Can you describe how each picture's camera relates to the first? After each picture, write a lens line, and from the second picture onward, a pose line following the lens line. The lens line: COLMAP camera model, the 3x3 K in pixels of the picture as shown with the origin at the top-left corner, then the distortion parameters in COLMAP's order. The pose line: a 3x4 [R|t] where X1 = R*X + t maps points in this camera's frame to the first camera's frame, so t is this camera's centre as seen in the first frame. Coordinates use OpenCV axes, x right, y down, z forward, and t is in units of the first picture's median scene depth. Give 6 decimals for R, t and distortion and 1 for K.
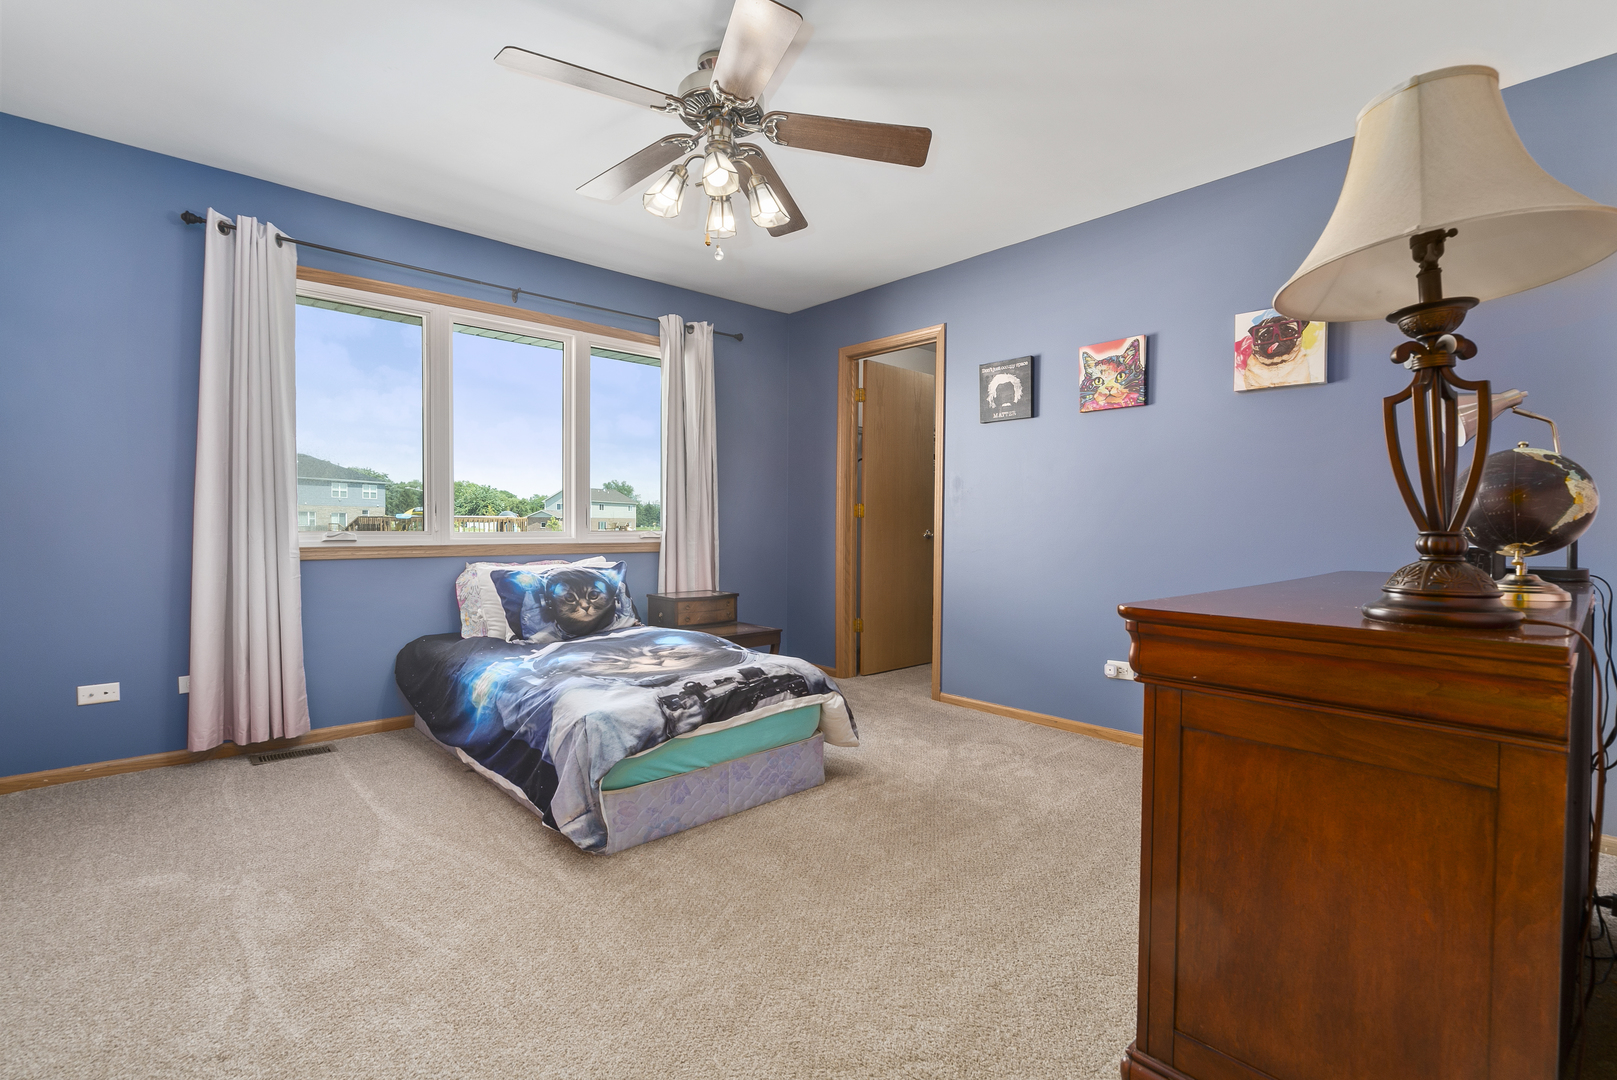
lens RADIAL K [[731.6, 0, 811.6], [0, 731.6, 541.3], [0, 0, 1]] dist [-0.001264, -0.000642]
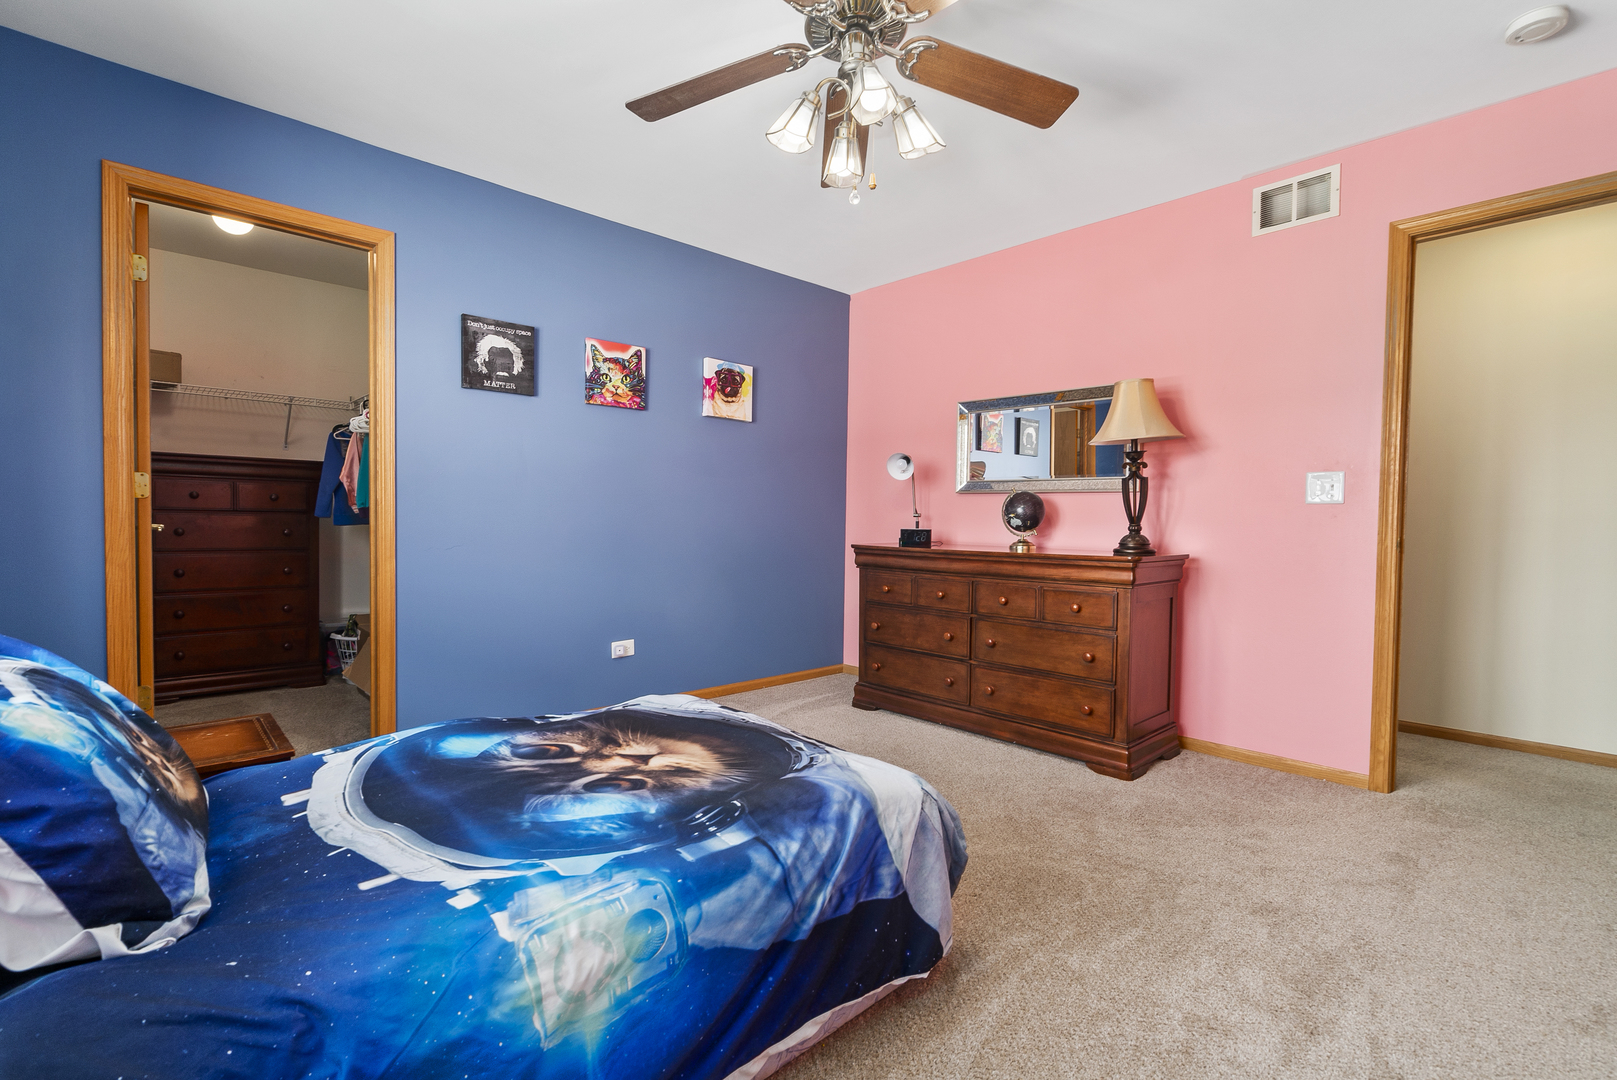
lens RADIAL K [[731.6, 0, 811.6], [0, 731.6, 541.3], [0, 0, 1]] dist [-0.001264, -0.000642]
pose [[-0.009787, -0.036115, 0.999300, -0.663883], [0.013591, 0.999250, 0.036246, -0.019731], [-0.999860, 0.013936, -0.009289, 0.724728]]
